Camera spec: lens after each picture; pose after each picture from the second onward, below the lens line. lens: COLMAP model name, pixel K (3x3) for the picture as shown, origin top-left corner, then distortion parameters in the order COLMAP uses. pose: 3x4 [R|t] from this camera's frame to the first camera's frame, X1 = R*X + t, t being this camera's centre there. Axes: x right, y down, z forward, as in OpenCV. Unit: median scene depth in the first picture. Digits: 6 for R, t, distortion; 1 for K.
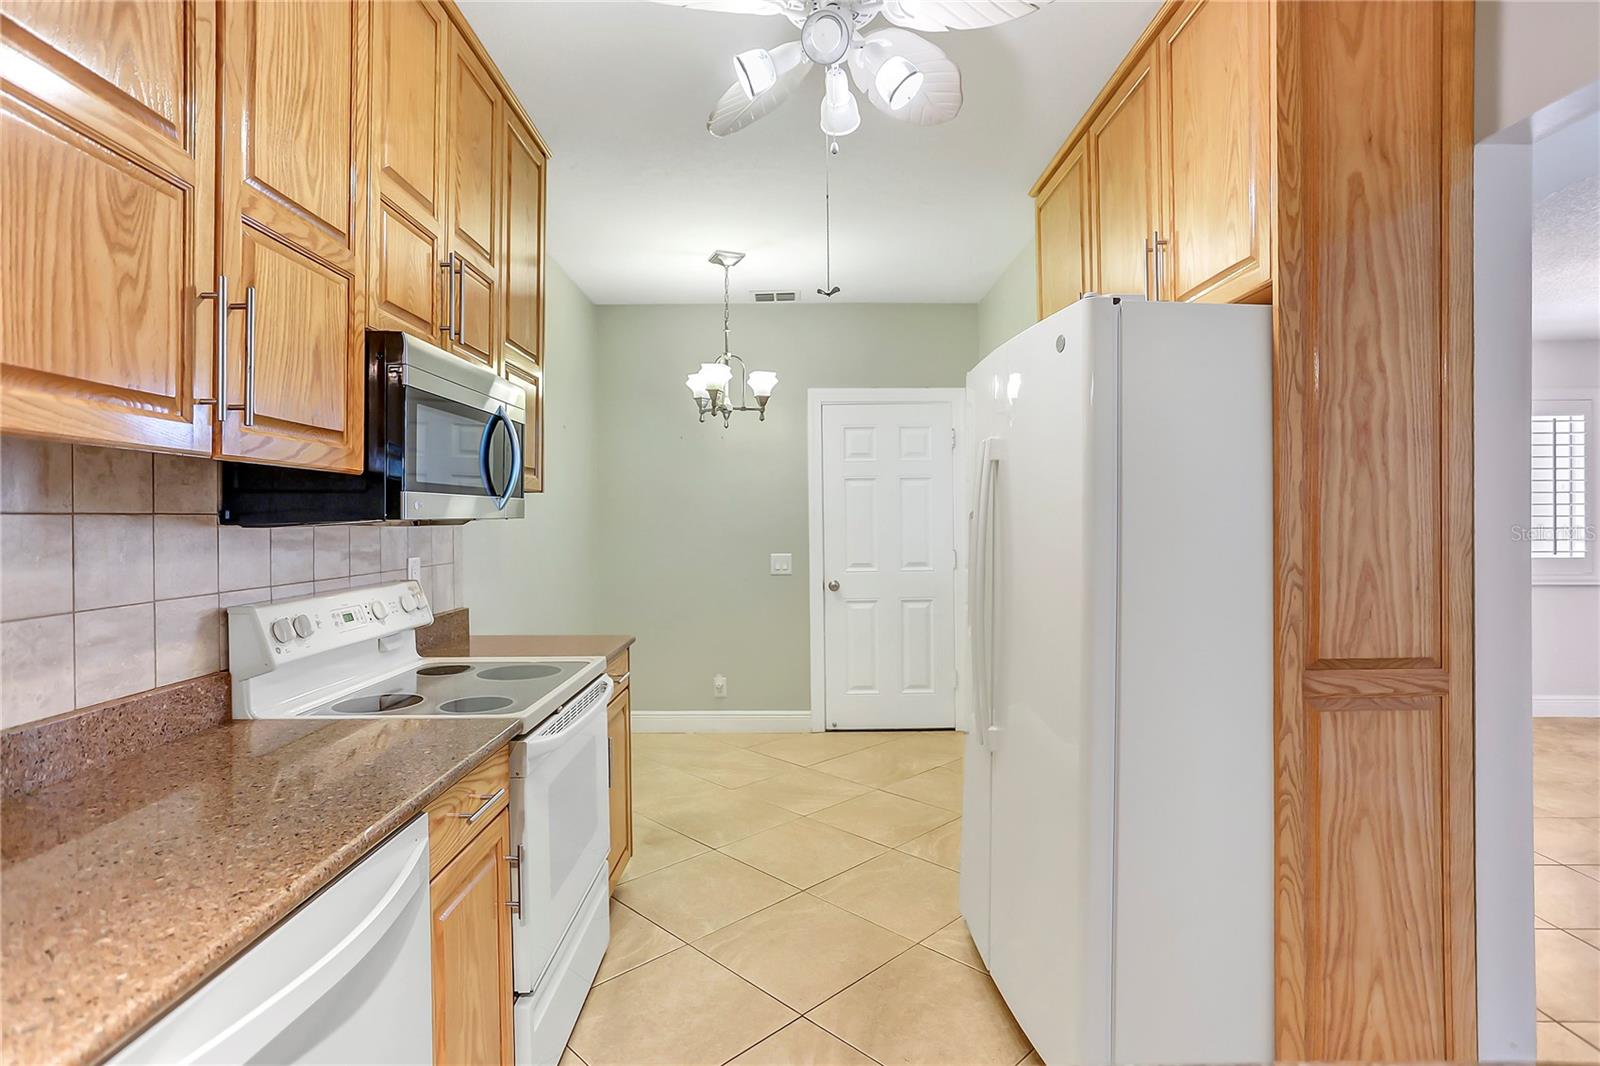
lens RADIAL K [[819.9, 0, 800.3], [0, 819.9, 523.4], [0, 0, 1]] dist [-0.031568, 0.008959]
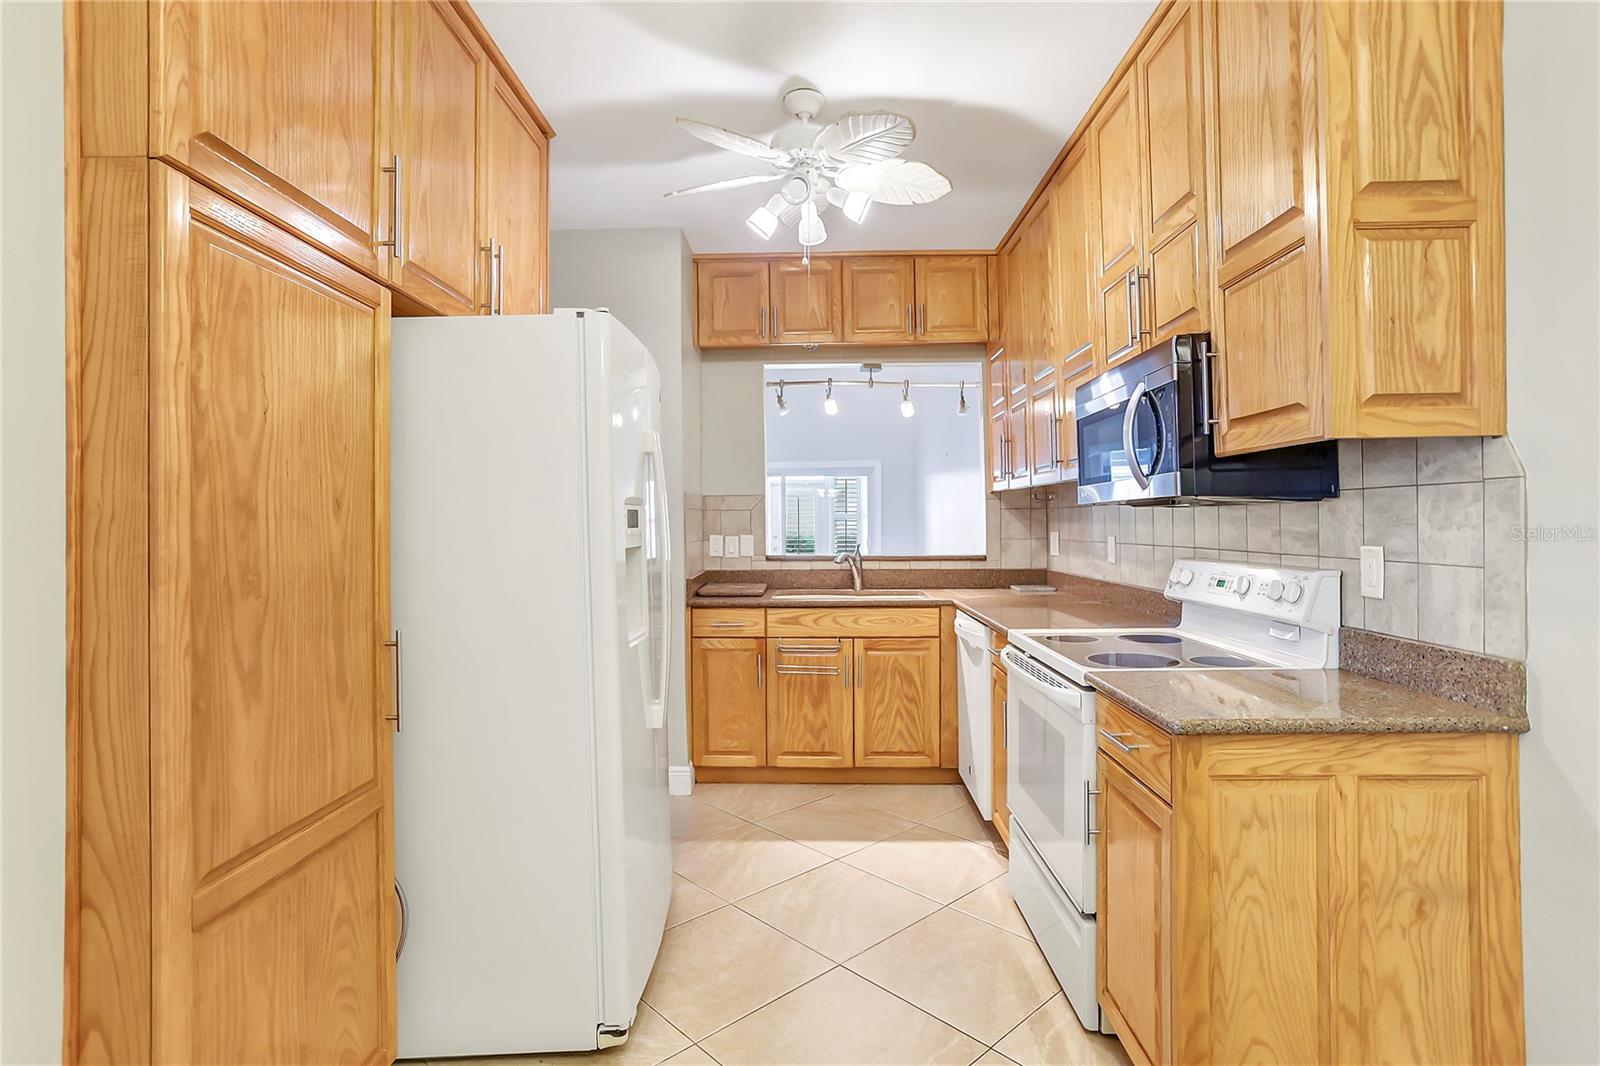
lens RADIAL K [[819.9, 0, 797.9], [0, 819.9, 524.5], [0, 0, 1]] dist [-0.031568, 0.008959]
pose [[-0.999290, 0.027982, 0.025232, 0.024728], [0.028137, 0.999587, 0.005794, 0.006576], [-0.025060, 0.006500, -0.999665, 2.374306]]
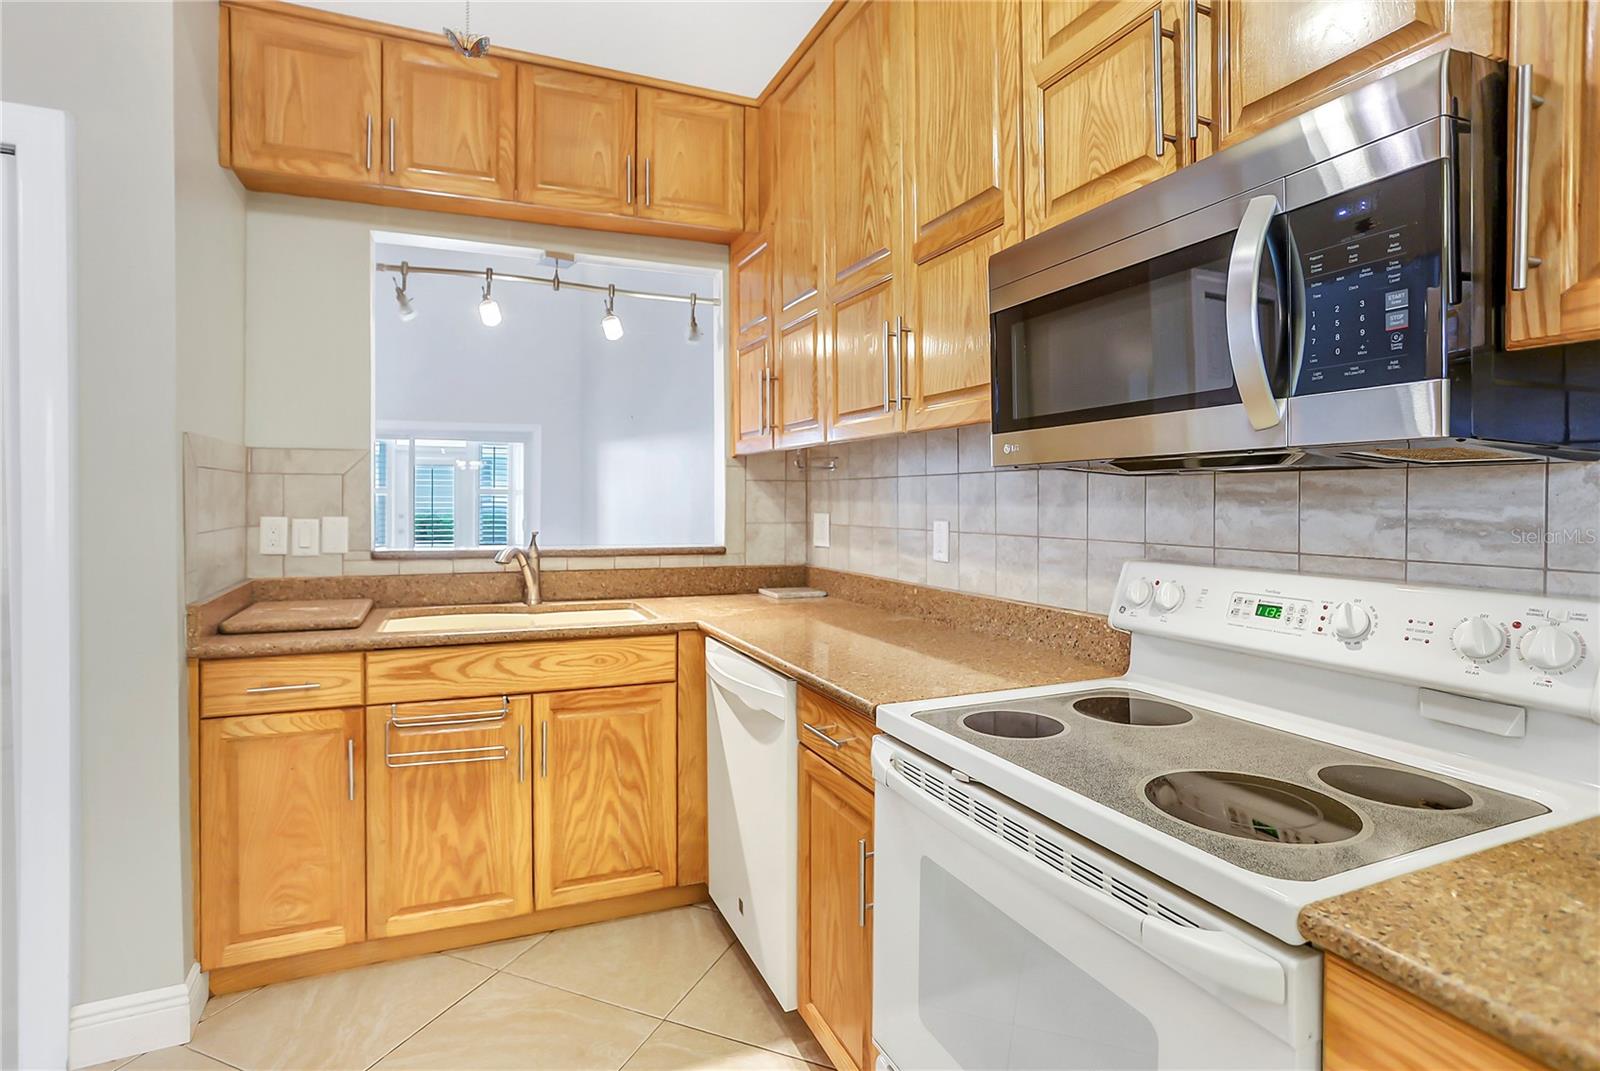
lens RADIAL K [[819.9, 0, 824.0], [0, 819.9, 503.7], [0, 0, 1]] dist [-0.031568, 0.008959]
pose [[-0.911162, 0.019662, -0.411579, 0.044494], [0.014143, 0.999765, 0.016451, 0.014017], [0.411805, 0.009168, -0.911226, 1.532781]]
